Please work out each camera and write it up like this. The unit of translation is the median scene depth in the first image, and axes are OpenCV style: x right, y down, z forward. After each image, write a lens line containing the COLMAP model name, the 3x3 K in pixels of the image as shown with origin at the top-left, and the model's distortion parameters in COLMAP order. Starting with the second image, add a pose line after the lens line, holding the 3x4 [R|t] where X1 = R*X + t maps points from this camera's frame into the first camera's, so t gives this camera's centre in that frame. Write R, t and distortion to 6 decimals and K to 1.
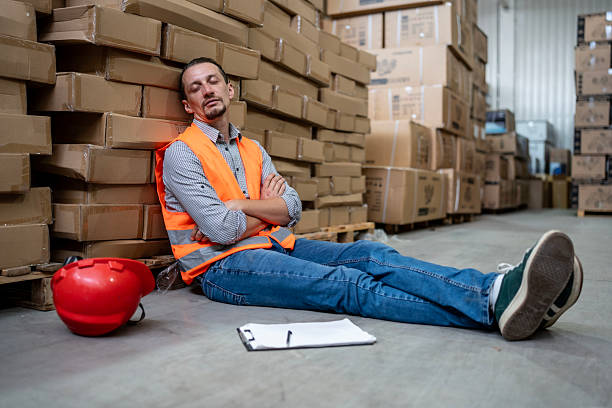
lens RADIAL K [[595.8, 0, 306.0], [0, 595.8, 204.0], [0, 0, 1]] dist [-0.164667, 0.231908]
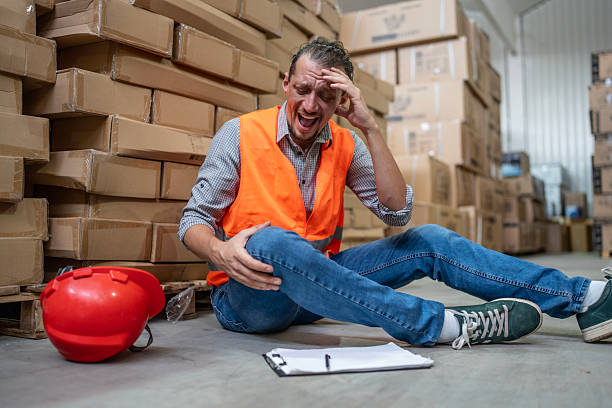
lens RADIAL K [[595.8, 0, 306.0], [0, 595.8, 204.0], [0, 0, 1]] dist [-0.164667, 0.231908]
pose [[0.999833, -0.014240, -0.011458, -0.034289], [0.013095, 0.995441, -0.094474, 0.062337], [0.012751, 0.094308, 0.995461, 0.119896]]
